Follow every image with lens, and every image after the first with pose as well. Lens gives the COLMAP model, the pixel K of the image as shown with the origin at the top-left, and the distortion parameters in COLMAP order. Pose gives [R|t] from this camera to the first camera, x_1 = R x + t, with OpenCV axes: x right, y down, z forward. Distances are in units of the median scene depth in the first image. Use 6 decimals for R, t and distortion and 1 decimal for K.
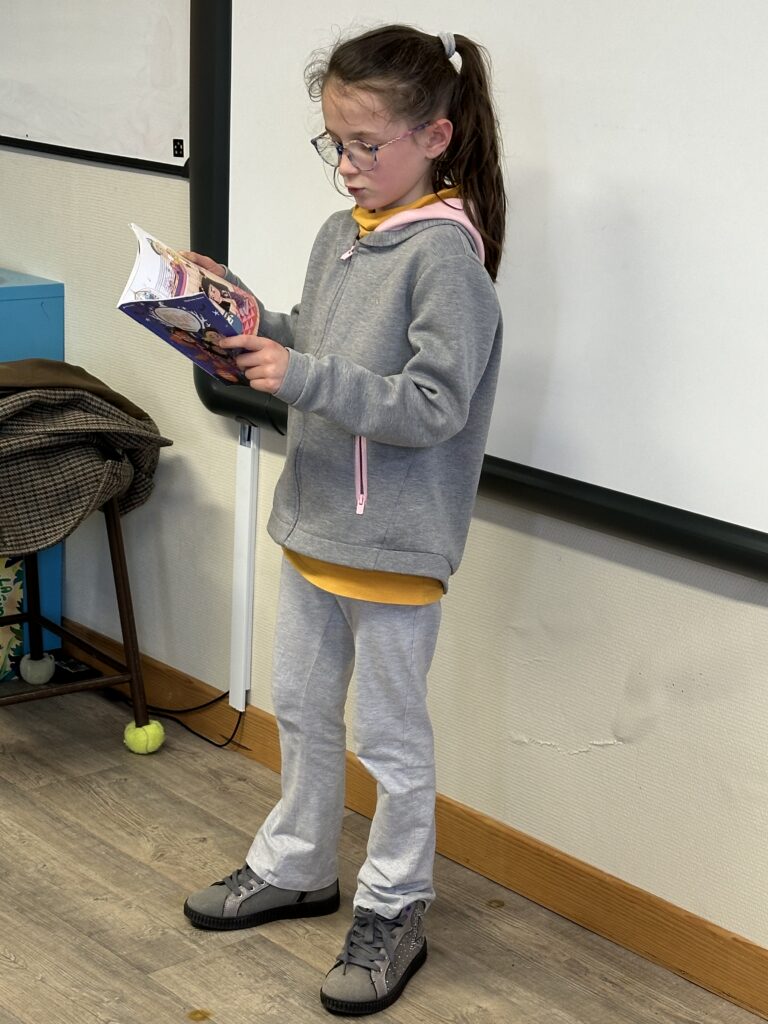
lens RADIAL K [[2050.4, 0, 368.4], [0, 2050.4, 526.2], [0, 0, 1]] dist [0.141439, 0.000000]
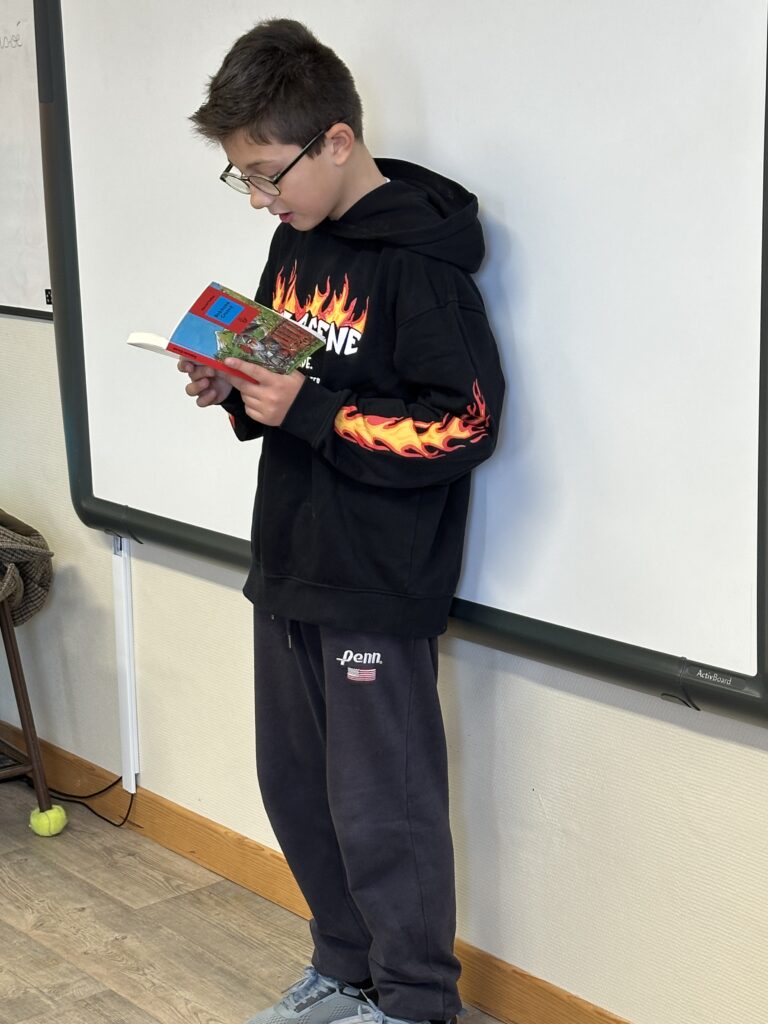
lens RADIAL K [[2011.0, 0, 378.9], [0, 2011.0, 513.8], [0, 0, 1]] dist [0.160451, 0.000000]
pose [[0.996958, -0.054321, -0.055892, 0.146553], [0.051162, 0.997092, -0.056478, 0.008310], [0.058797, 0.053446, 0.996838, -0.095562]]
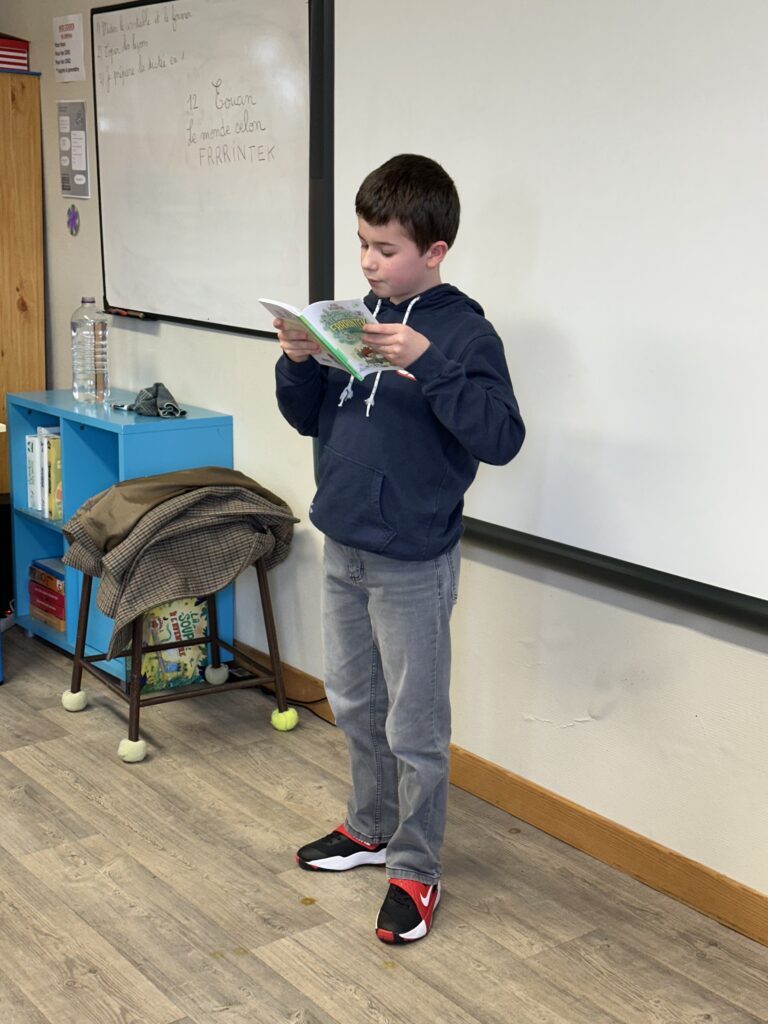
lens RADIAL K [[1485.8, 0, 375.8], [0, 1485.8, 512.6], [0, 0, 1]] dist [0.115478, 0.000000]
pose [[0.996797, -0.012524, -0.078986, 0.045248], [0.008849, 0.998869, -0.046716, 0.004659], [0.079482, 0.045868, 0.995781, -0.073849]]
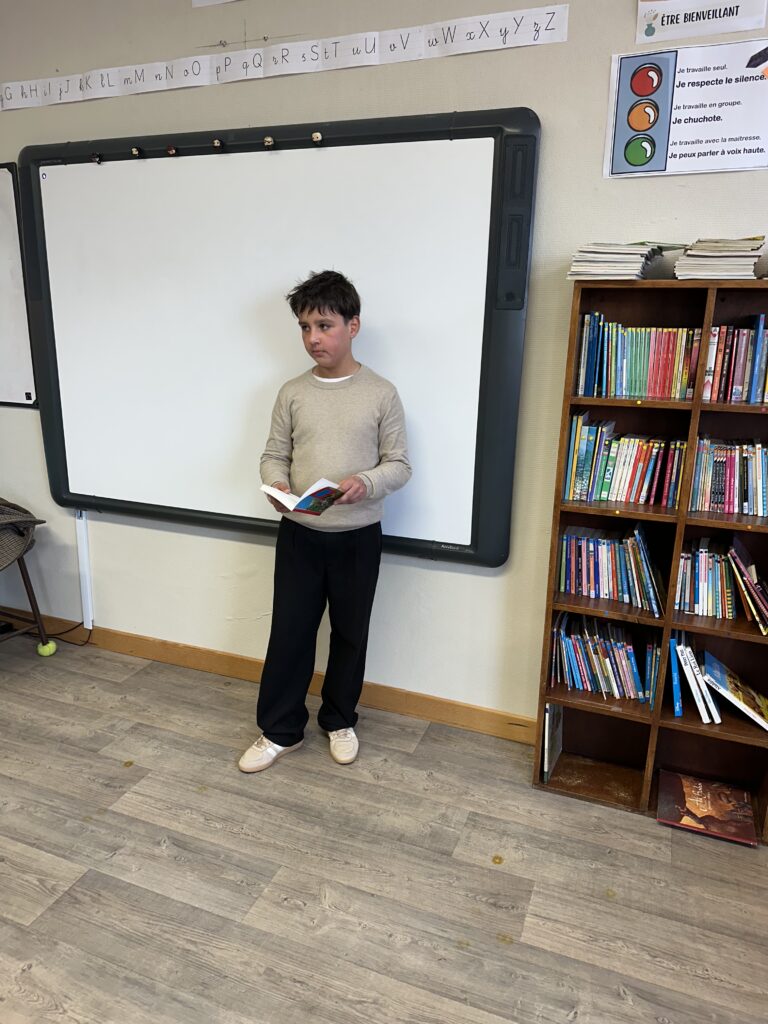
lens RADIAL K [[722.5, 0, 384.6], [0, 722.5, 514.4], [0, 0, 1]] dist [0.012962, -0.016799]
pose [[0.882583, -0.141104, 0.448482, -0.124039], [0.134813, 0.989797, 0.046114, -0.035978], [-0.450413, 0.019762, 0.892601, 0.098794]]
